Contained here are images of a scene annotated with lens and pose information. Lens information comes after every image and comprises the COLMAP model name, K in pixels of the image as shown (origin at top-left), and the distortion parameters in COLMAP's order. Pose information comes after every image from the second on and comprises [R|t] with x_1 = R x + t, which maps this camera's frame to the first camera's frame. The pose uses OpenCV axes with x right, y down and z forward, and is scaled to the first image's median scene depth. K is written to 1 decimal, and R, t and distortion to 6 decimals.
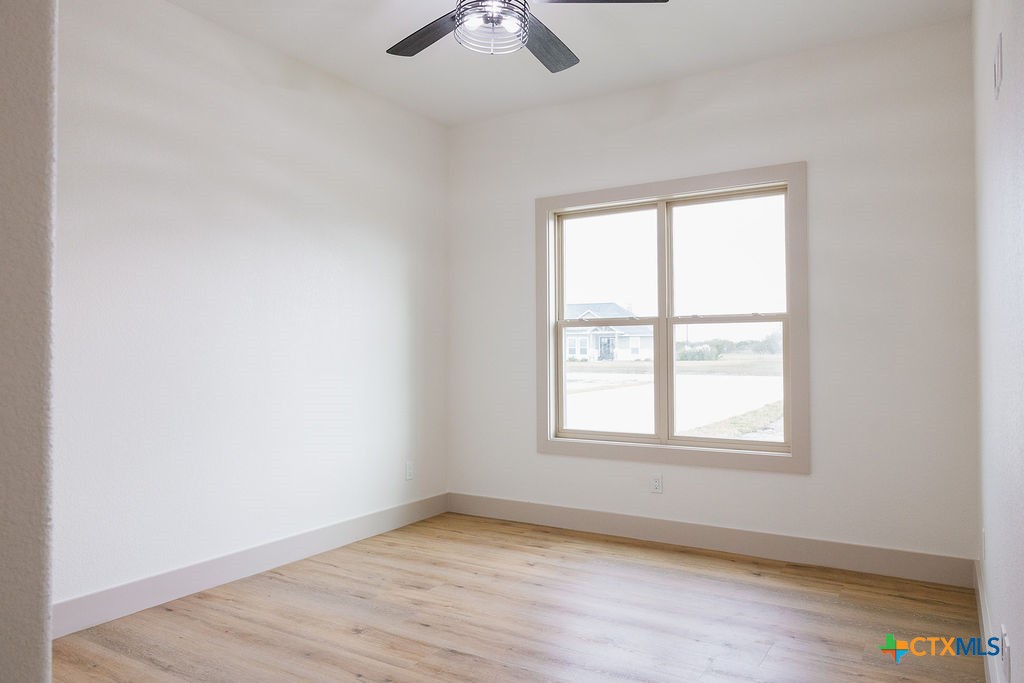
lens RADIAL K [[733.4, 0, 491.5], [0, 733.4, 332.7], [0, 0, 1]] dist [-0.003735, 0.002442]
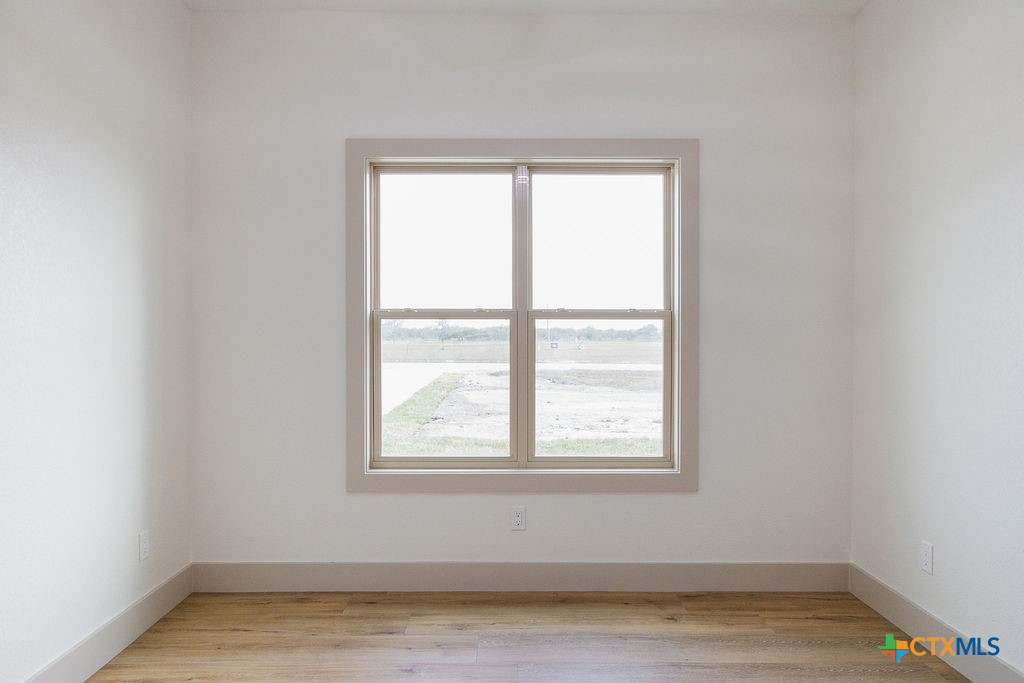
lens RADIAL K [[699.4, 0, 512.0], [0, 699.4, 341.5], [0, 0, 1]] dist [0.006002, 0.005214]
pose [[0.829899, 0.006251, 0.557879, -0.206060], [-0.019742, 0.999640, 0.018167, -0.000272], [-0.557565, -0.026091, 0.829723, 0.376903]]
